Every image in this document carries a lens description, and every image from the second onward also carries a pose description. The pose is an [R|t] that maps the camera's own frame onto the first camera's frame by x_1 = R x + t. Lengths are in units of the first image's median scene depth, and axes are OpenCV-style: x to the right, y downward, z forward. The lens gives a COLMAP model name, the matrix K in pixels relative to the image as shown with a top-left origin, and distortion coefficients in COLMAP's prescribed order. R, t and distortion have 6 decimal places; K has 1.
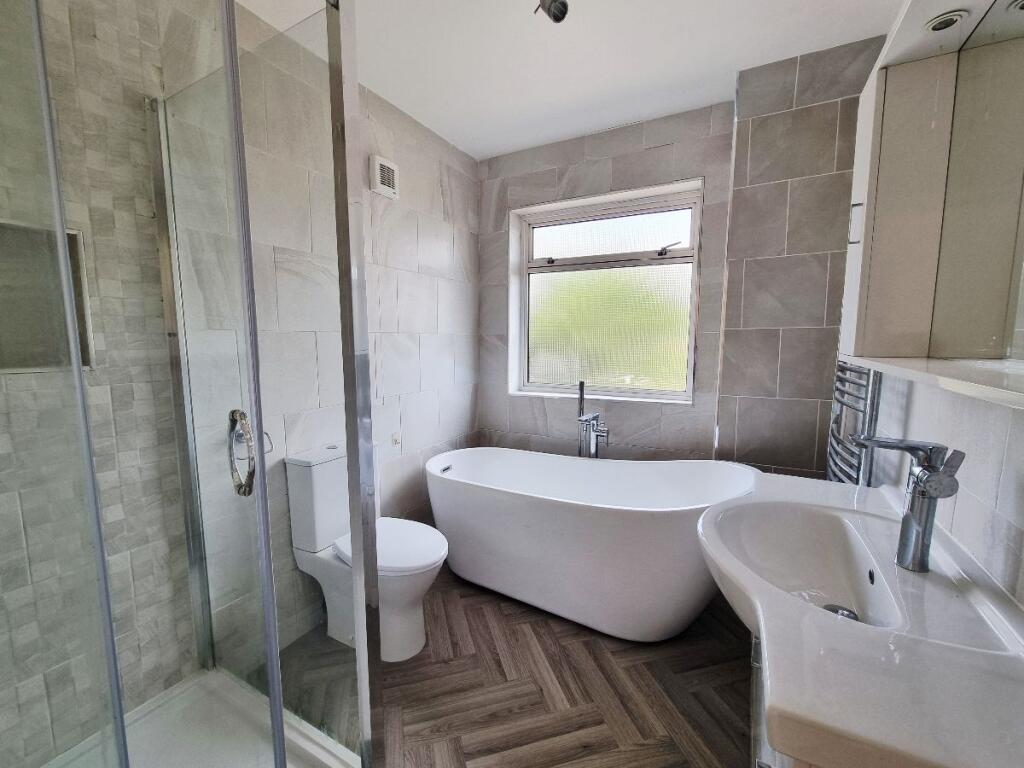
lens RADIAL K [[430.8, 0, 511.9], [0, 430.8, 387.0], [0, 0, 1]] dist [-0.002762, 0.000320]
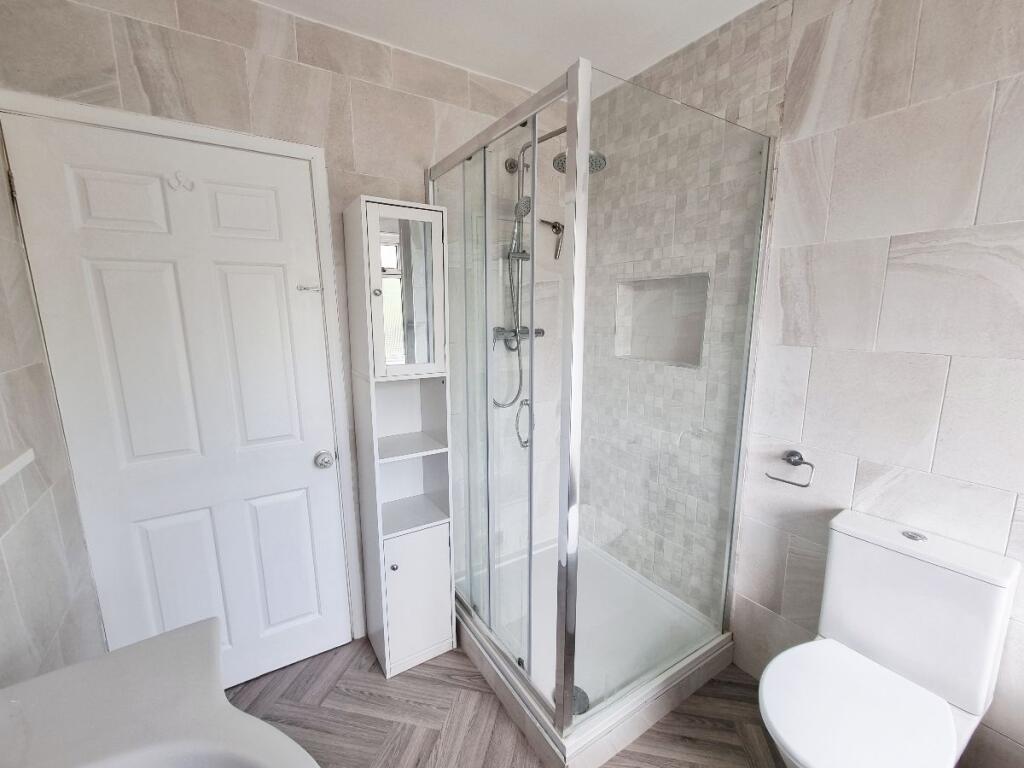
lens RADIAL K [[430.8, 0, 512.1], [0, 430.8, 387.1], [0, 0, 1]] dist [-0.002762, 0.000320]
pose [[-0.485958, 0.153967, -0.860313, 0.554821], [-0.093573, 0.969536, 0.226370, -0.233168], [0.868959, 0.190509, -0.456747, 1.045199]]
